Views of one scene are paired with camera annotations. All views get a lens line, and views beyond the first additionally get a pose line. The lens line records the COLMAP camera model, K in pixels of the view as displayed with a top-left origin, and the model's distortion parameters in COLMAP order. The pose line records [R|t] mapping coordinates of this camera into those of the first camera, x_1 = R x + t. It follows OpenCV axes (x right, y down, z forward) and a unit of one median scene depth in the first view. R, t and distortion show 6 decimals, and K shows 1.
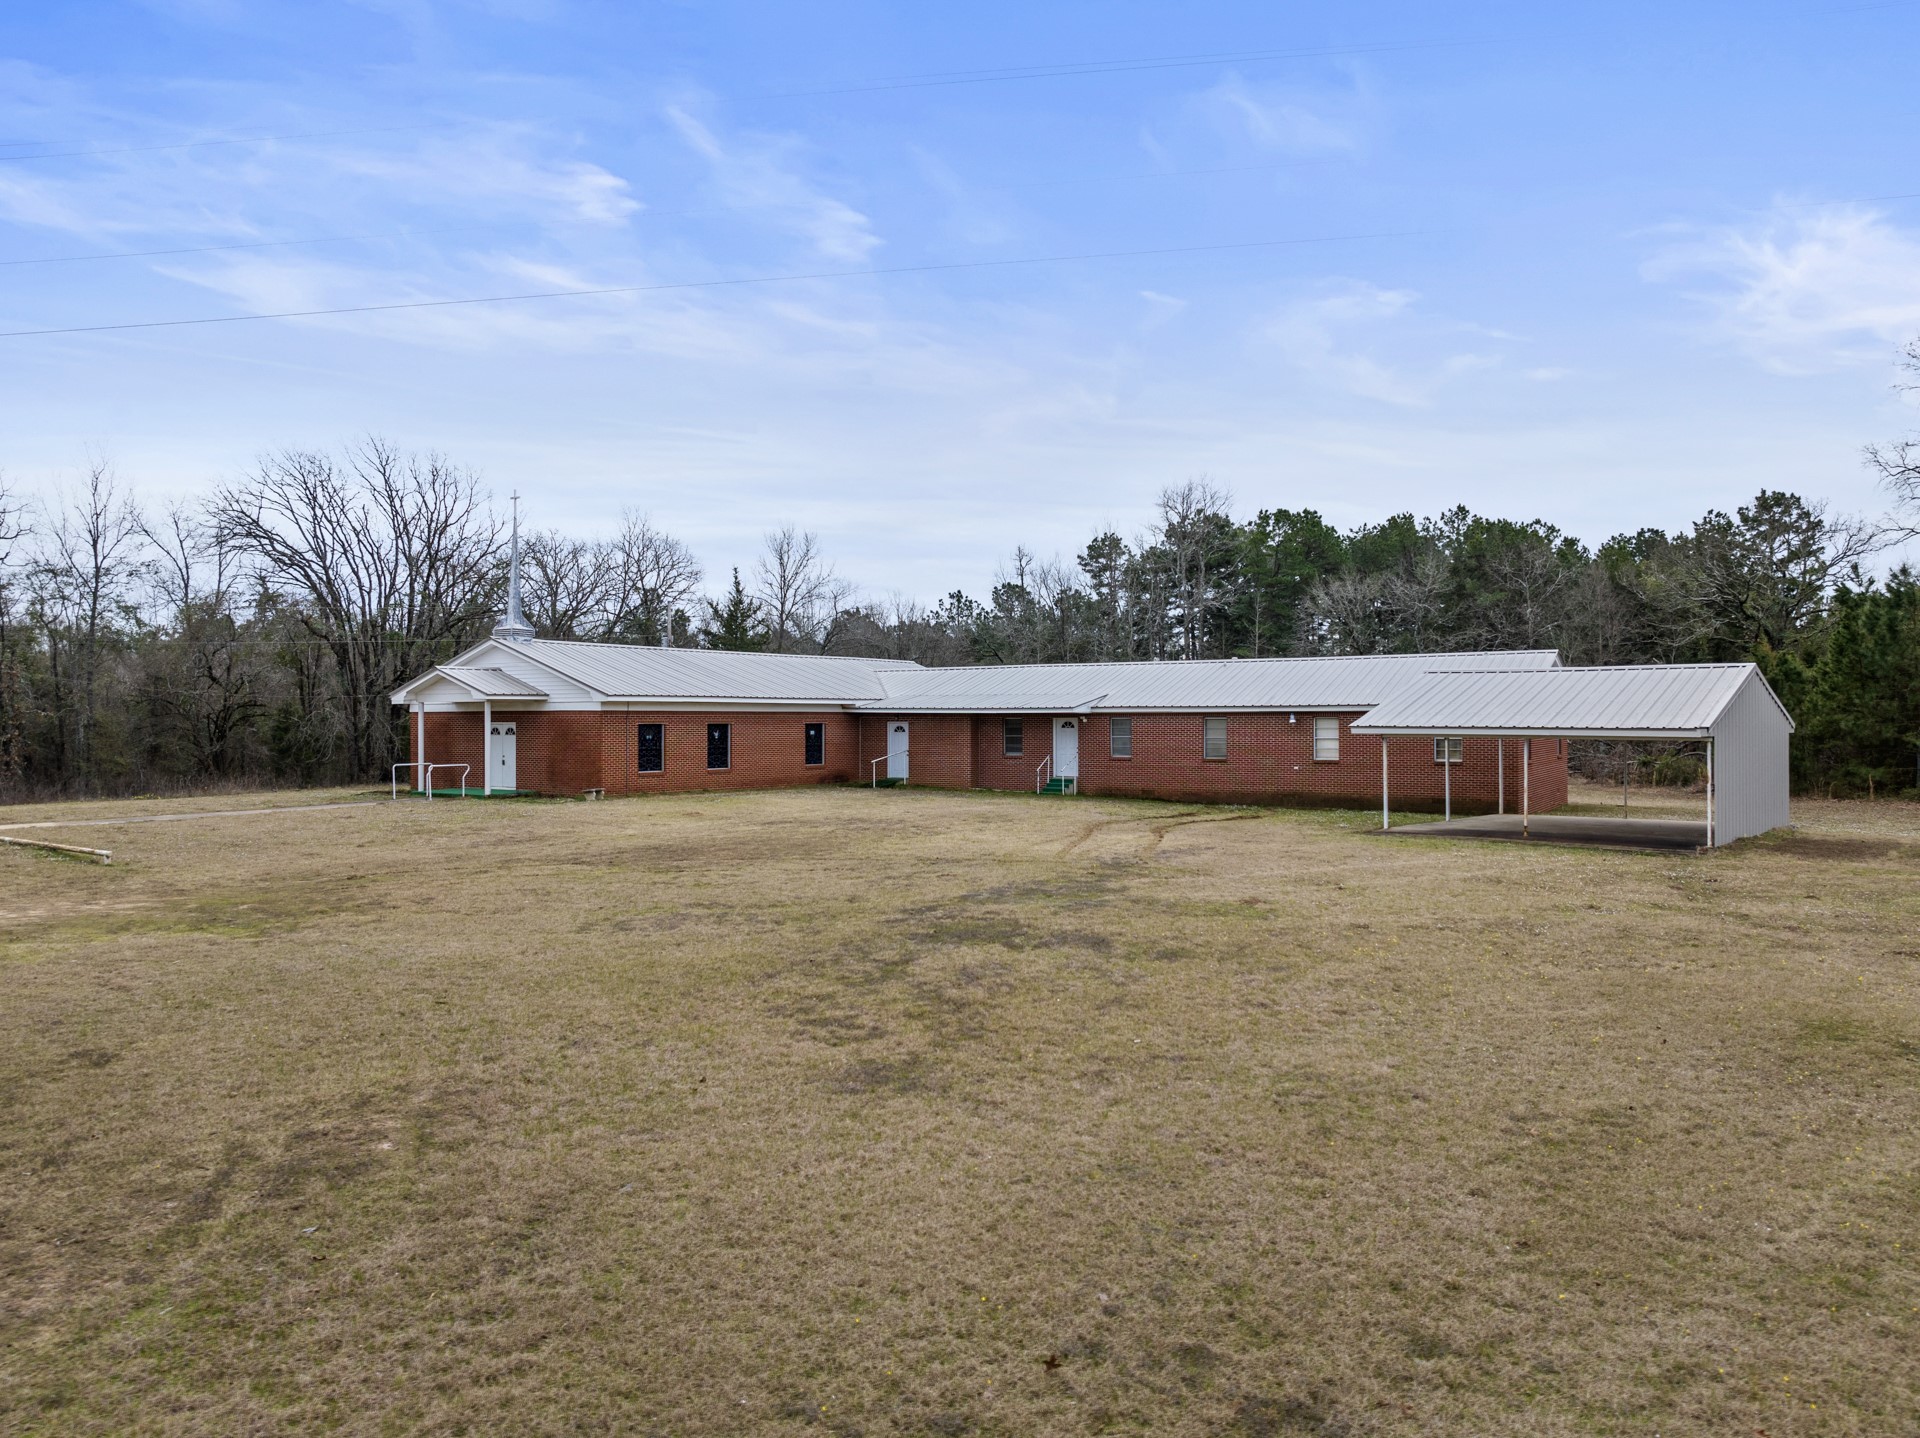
lens RADIAL K [[1358.6, 0, 959.1], [0, 1358.6, 720.1], [0, 0, 1]] dist [-0.041501, -0.008496]
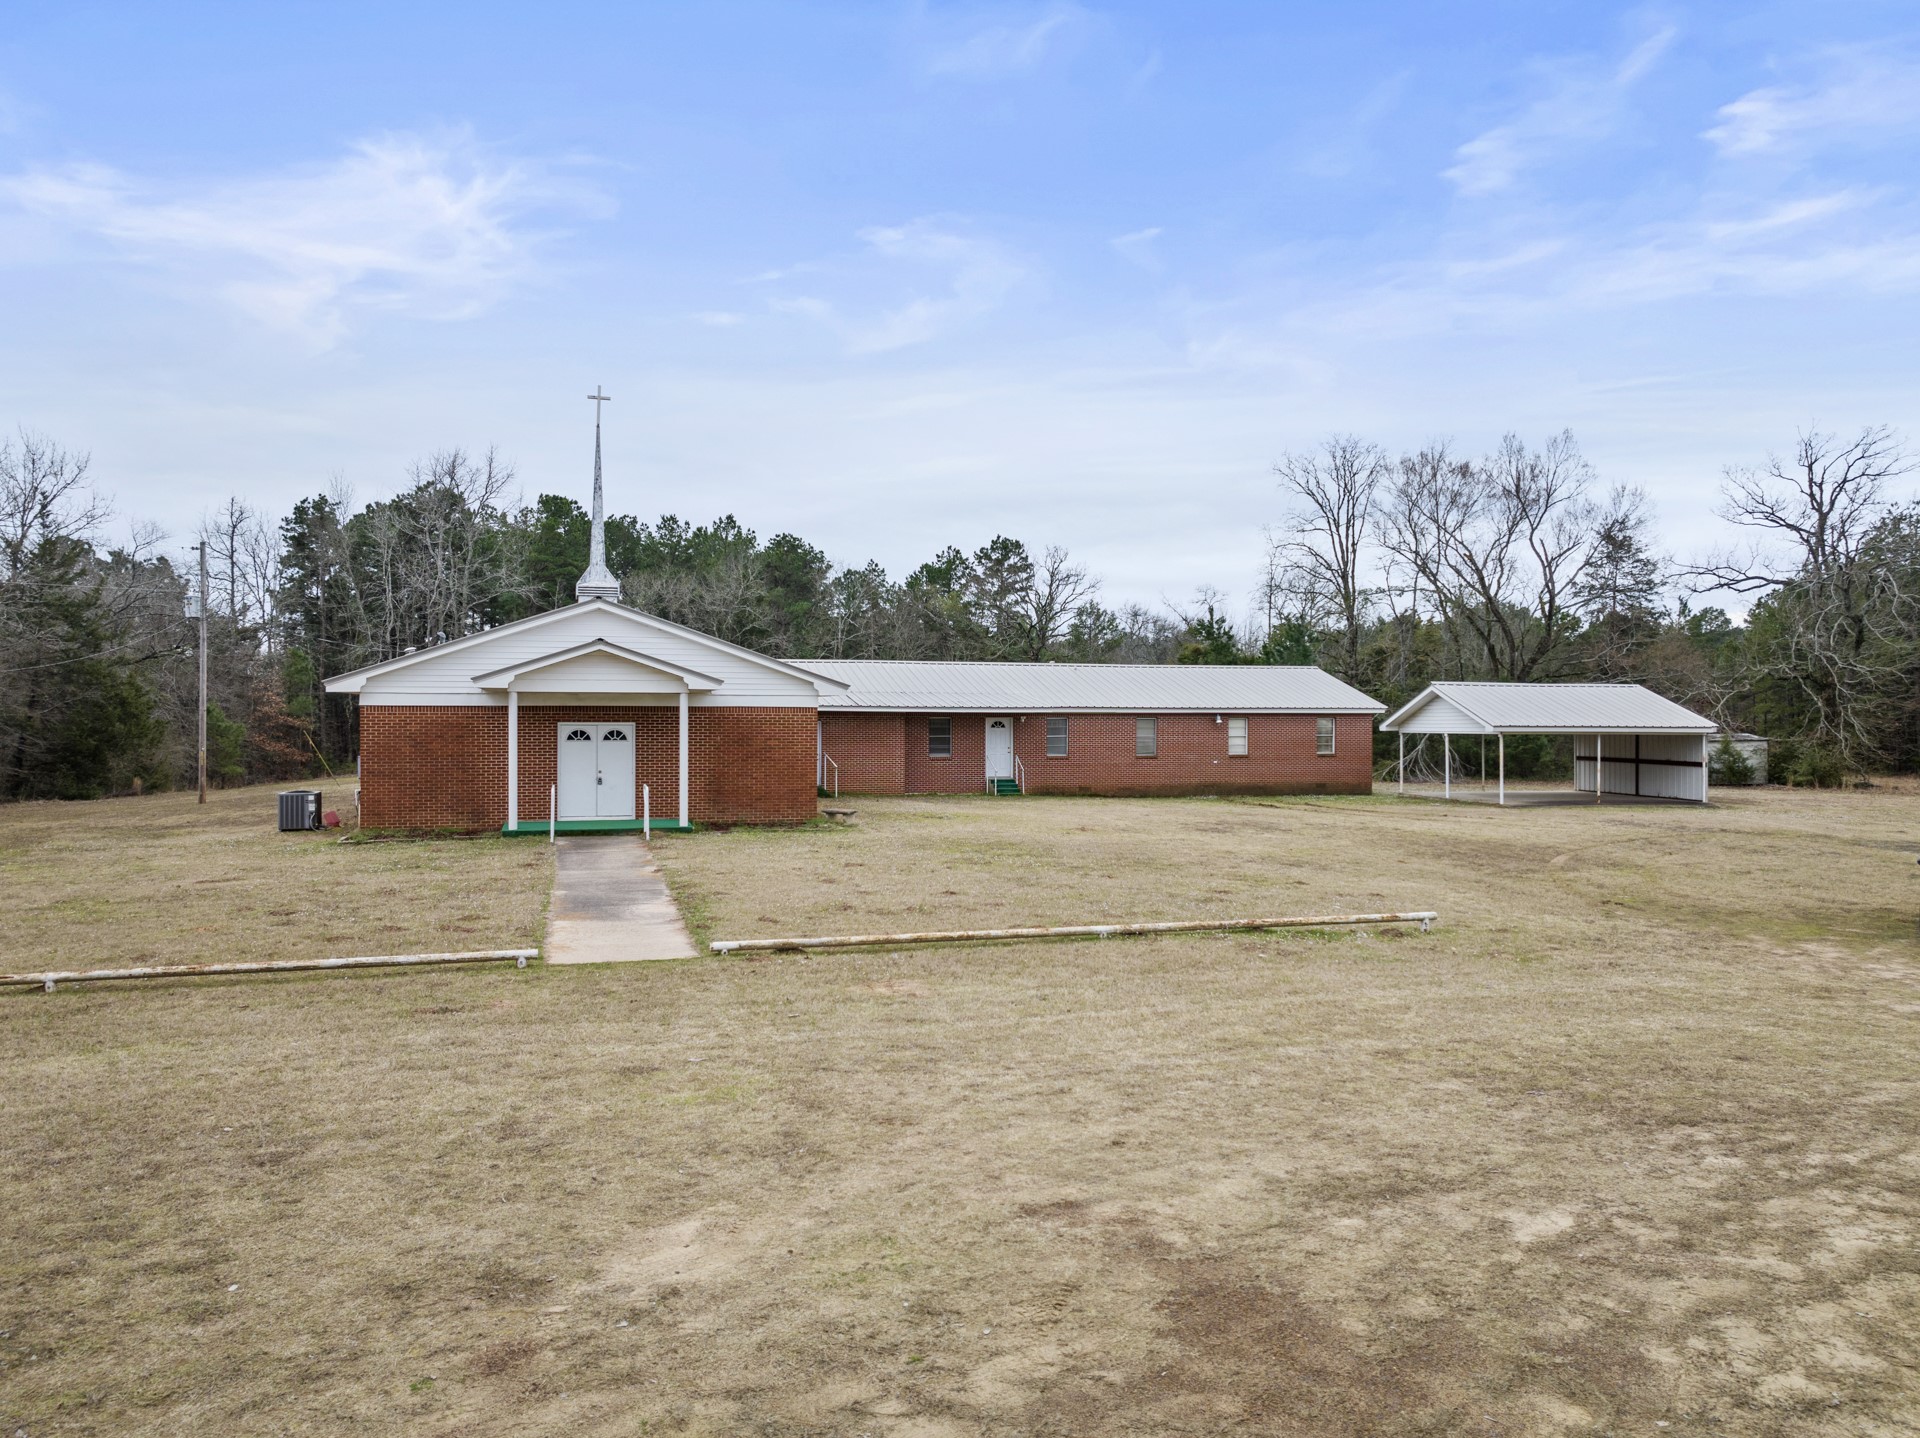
lens RADIAL K [[1358.6, 0, 965.6], [0, 1358.6, 718.2], [0, 0, 1]] dist [-0.041501, -0.008496]
pose [[0.621563, 0.003060, 0.783358, -0.739605], [-0.003585, 0.999993, -0.001062, -0.000045], [-0.783356, -0.002149, 0.621570, 0.420110]]
